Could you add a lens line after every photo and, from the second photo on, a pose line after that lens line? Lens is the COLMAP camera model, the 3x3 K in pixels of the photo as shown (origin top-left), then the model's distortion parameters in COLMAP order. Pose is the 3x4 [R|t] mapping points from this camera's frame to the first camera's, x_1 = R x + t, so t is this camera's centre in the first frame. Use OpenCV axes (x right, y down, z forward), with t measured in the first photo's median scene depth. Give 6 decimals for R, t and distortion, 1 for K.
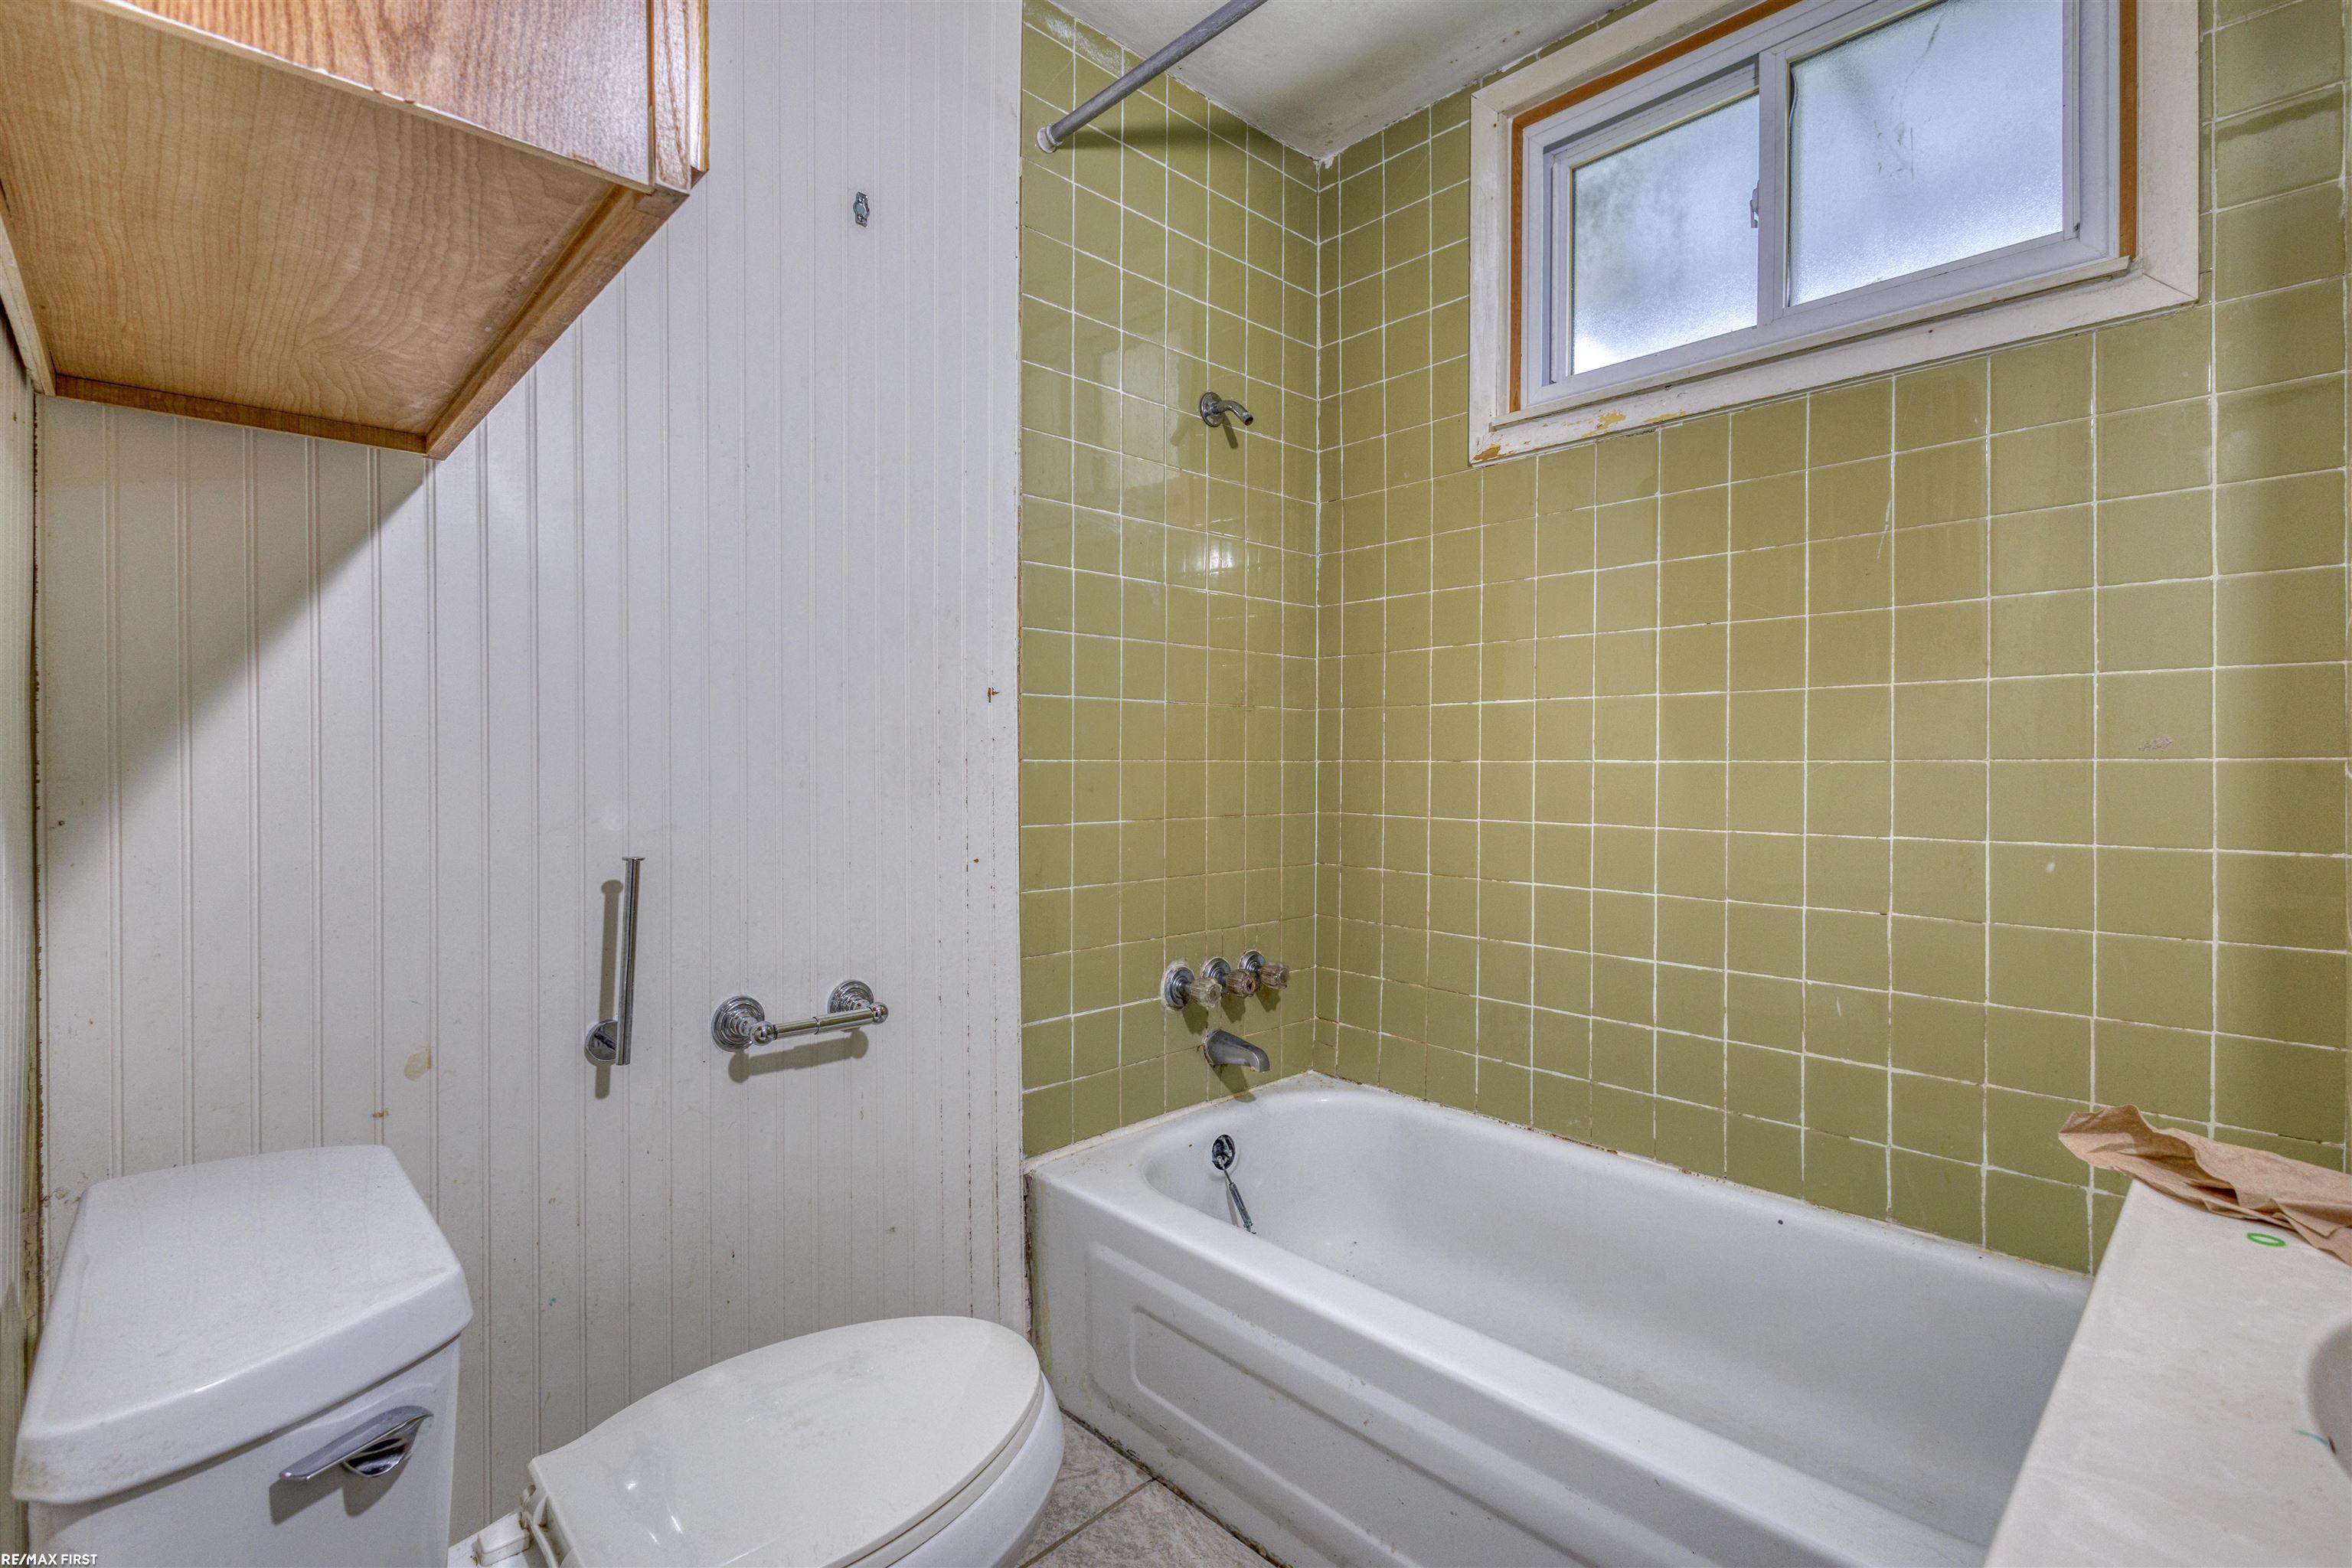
lens RADIAL K [[1080.1, 0, 1179.2], [0, 1080.1, 764.6], [0, 0, 1]] dist [0.003052, -0.001734]
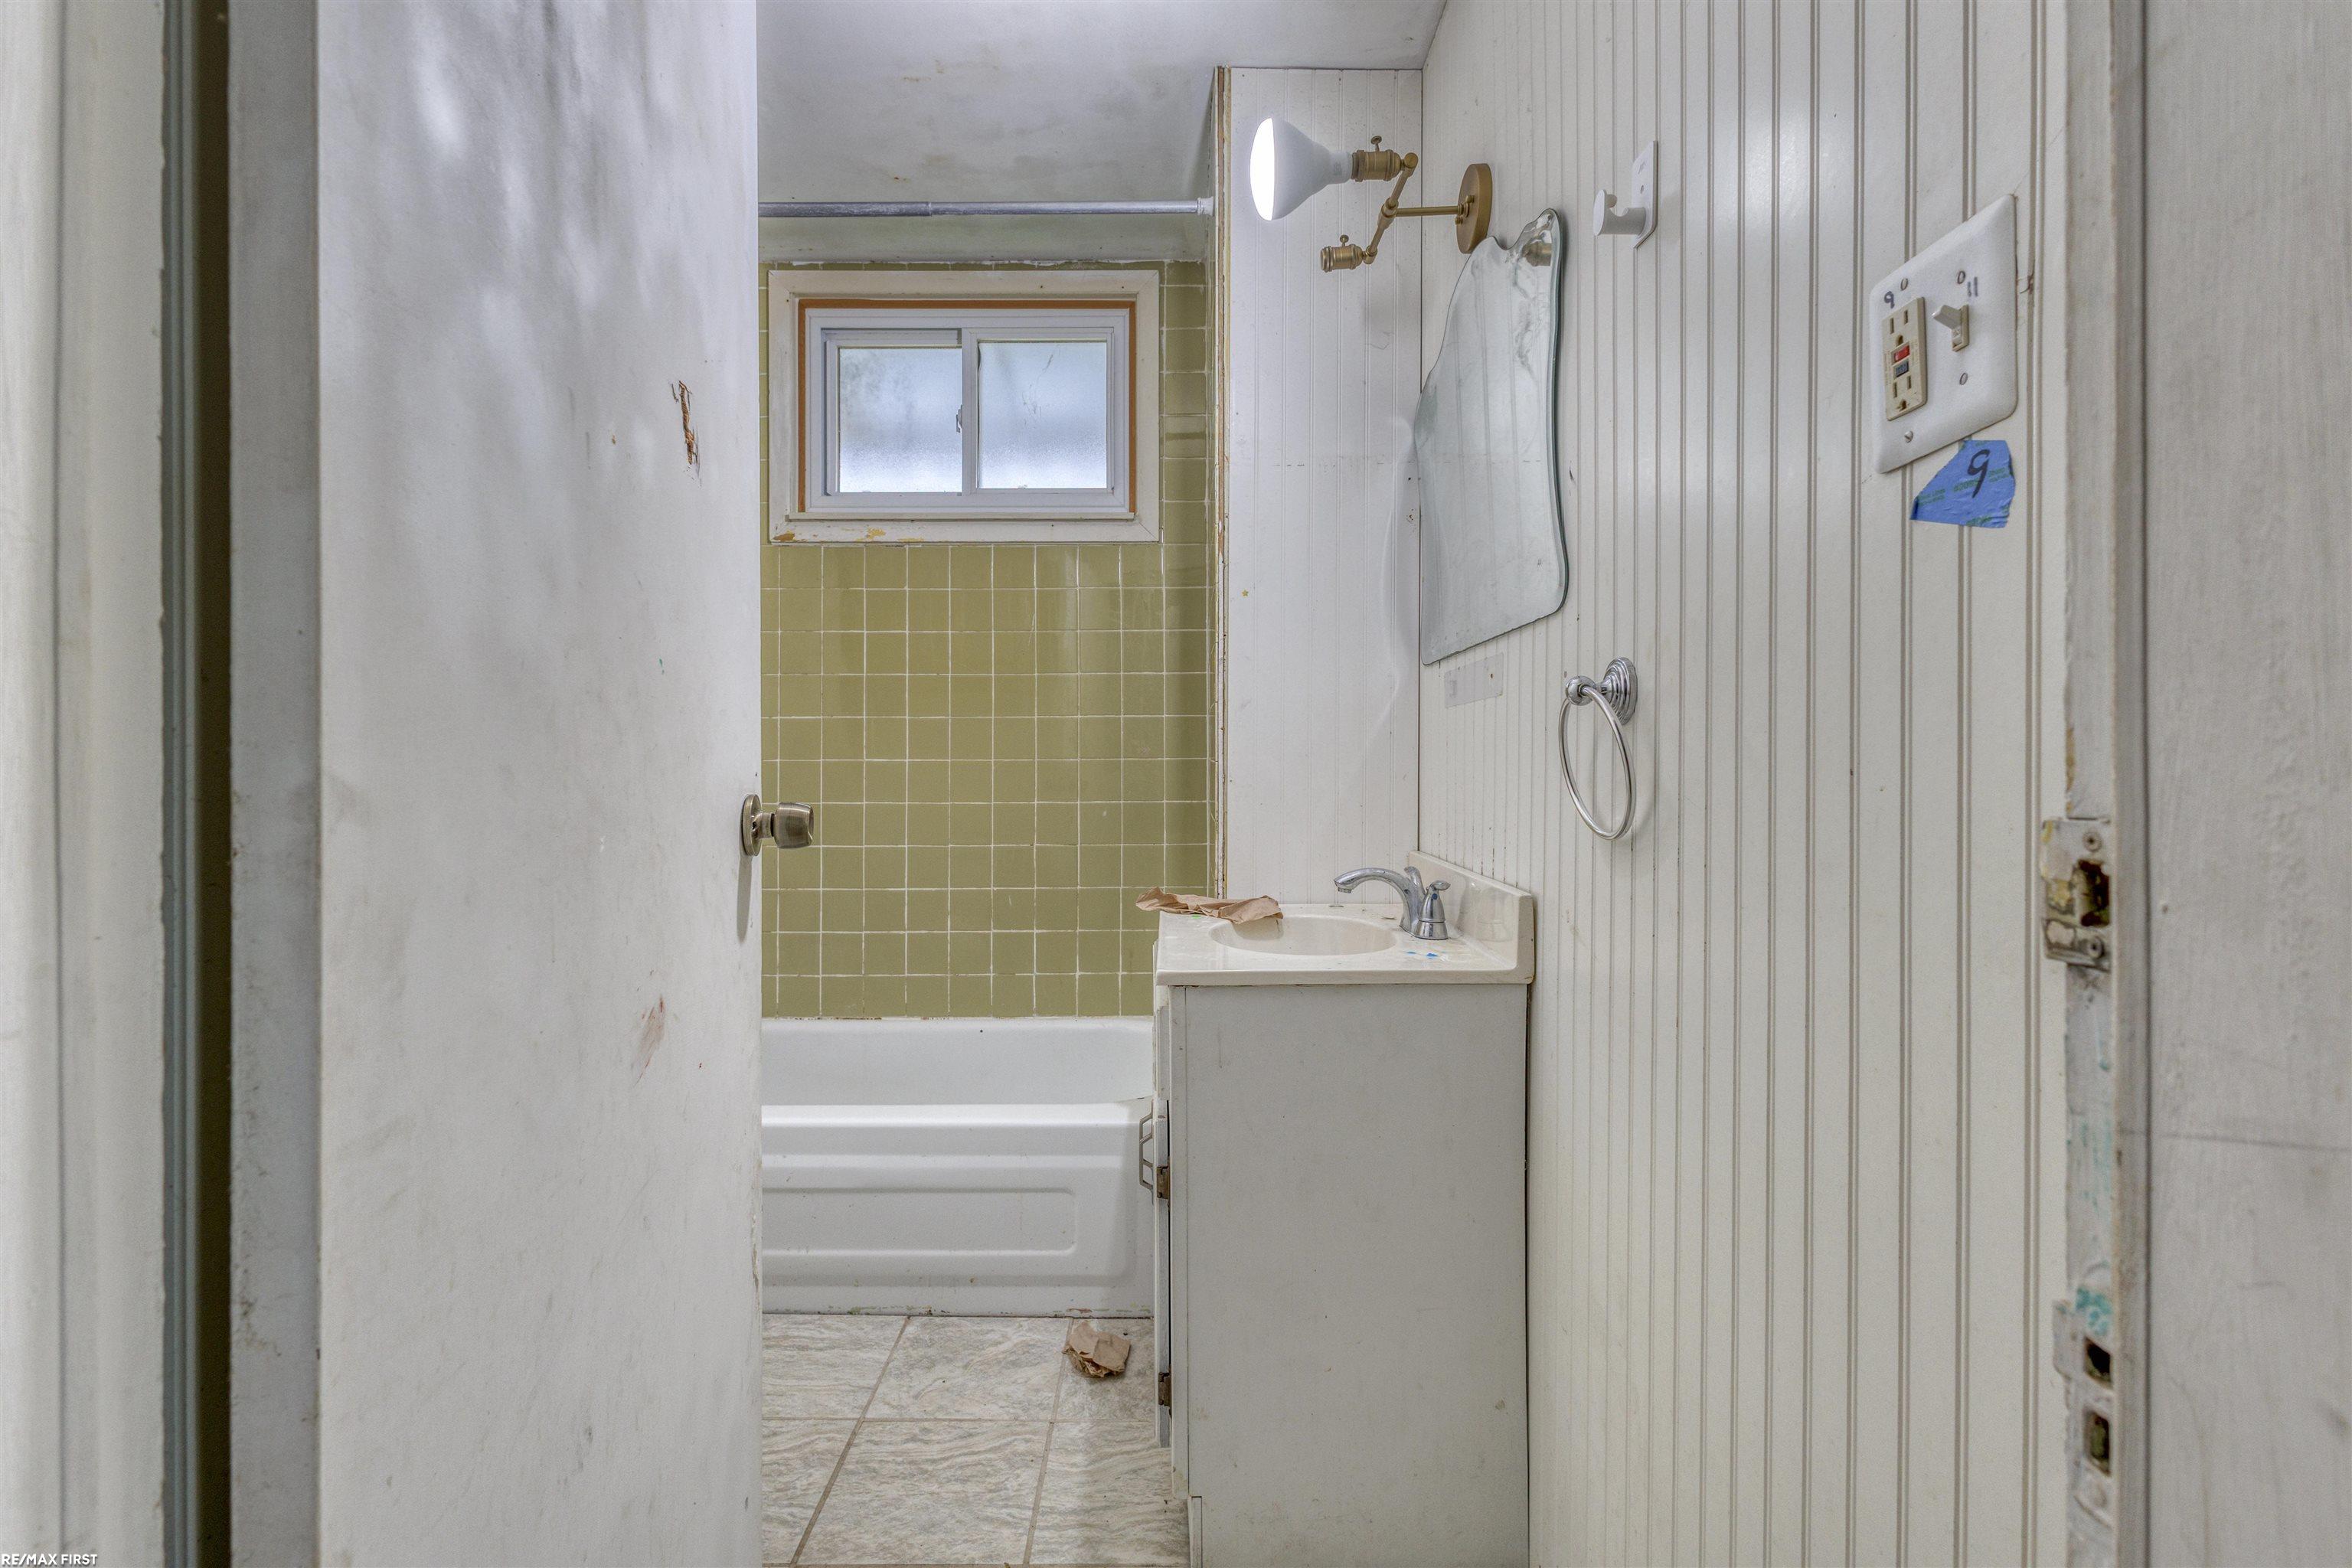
lens RADIAL K [[1080.1, 0, 1175.5], [0, 1080.1, 773.6], [0, 0, 1]] dist [0.003052, -0.001734]
pose [[0.689221, -0.004450, 0.724538, -0.430368], [0.003995, 0.999989, 0.002341, 0.015923], [-0.724540, 0.001281, 0.689231, -0.364491]]
